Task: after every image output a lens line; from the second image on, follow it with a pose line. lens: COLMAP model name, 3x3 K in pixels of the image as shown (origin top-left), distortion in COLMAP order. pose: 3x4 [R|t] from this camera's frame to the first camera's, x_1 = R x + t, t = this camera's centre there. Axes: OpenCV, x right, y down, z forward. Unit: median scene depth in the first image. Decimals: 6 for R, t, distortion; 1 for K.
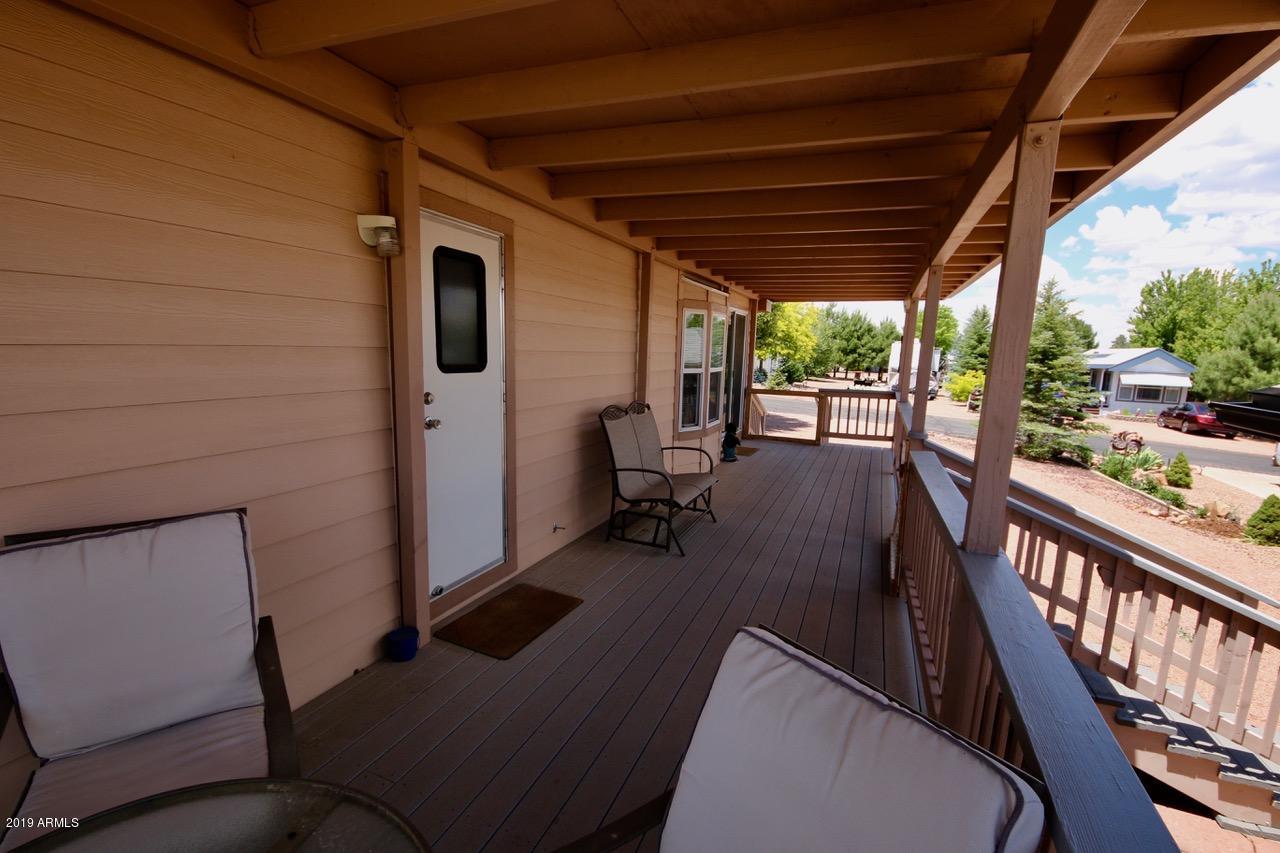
lens RADIAL K [[565.9, 0, 632.9], [0, 565.9, 444.3], [0, 0, 1]] dist [0.038667, -0.024371]
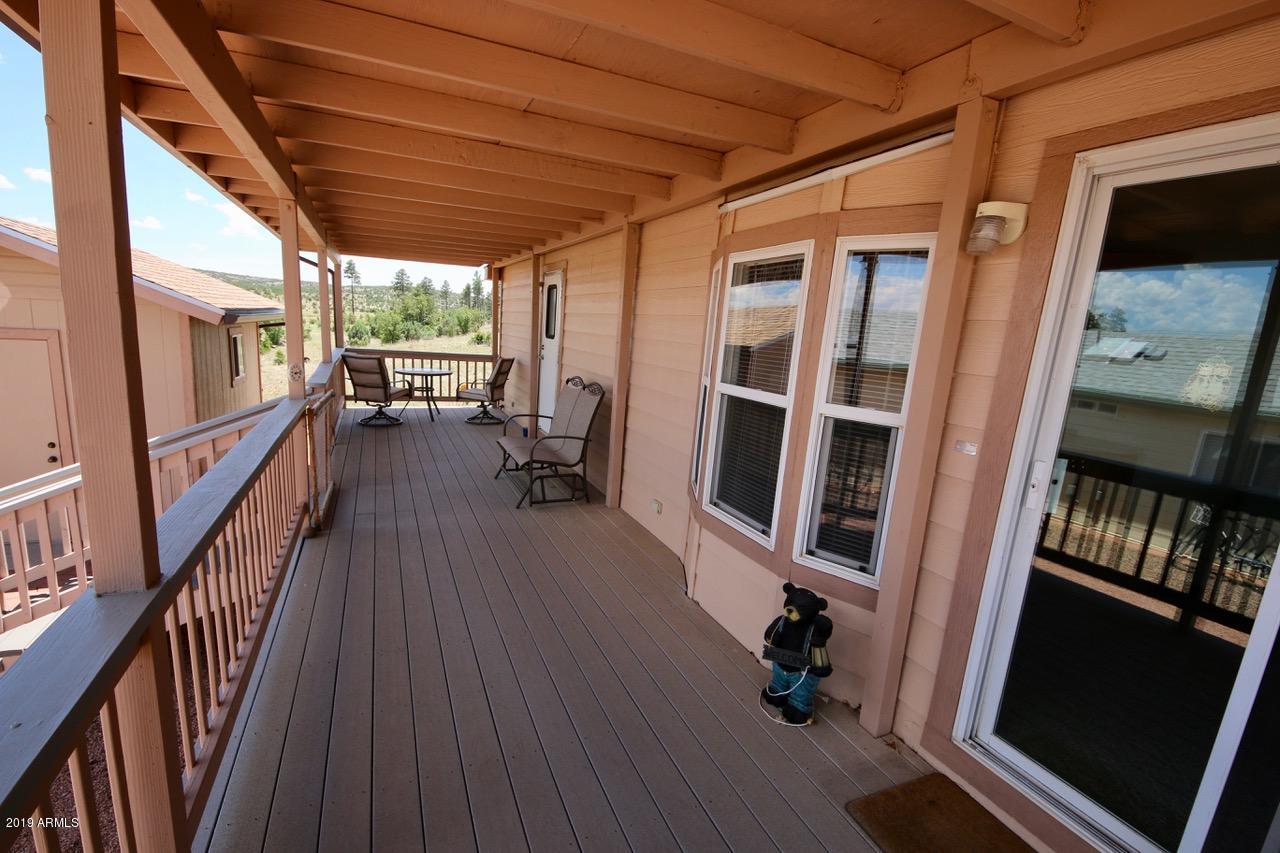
lens RADIAL K [[565.9, 0, 632.9], [0, 565.9, 444.3], [0, 0, 1]] dist [0.038667, -0.024371]
pose [[-0.680310, 0.069169, -0.729653, 0.244435], [-0.211436, 0.934690, 0.285744, -0.095504], [0.701764, 0.348670, -0.621254, 0.592612]]
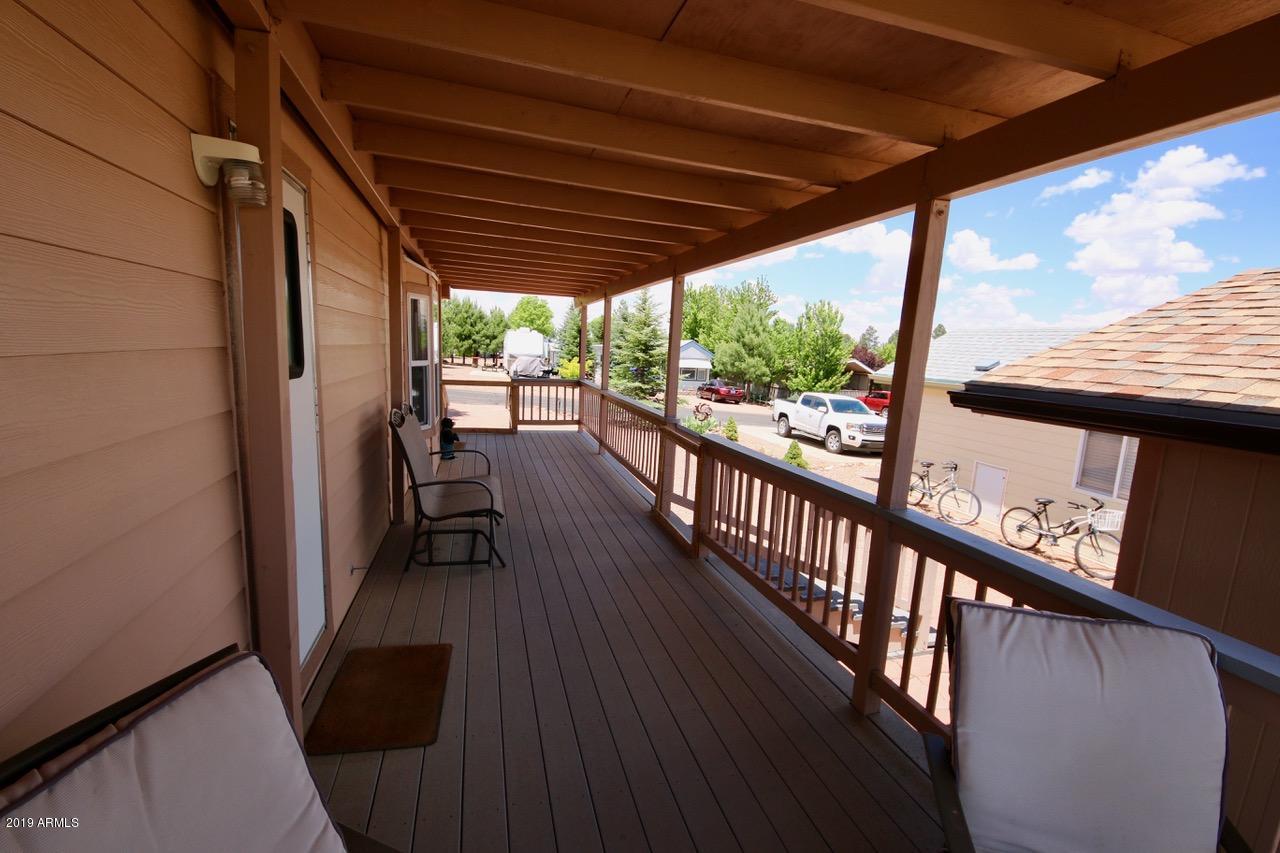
lens RADIAL K [[565.9, 0, 632.9], [0, 565.9, 444.3], [0, 0, 1]] dist [0.038667, -0.024371]
pose [[0.786375, -0.097104, 0.610070, -0.086606], [0.081194, 0.995248, 0.053754, -0.010787], [-0.612390, 0.007263, 0.790522, 0.038350]]
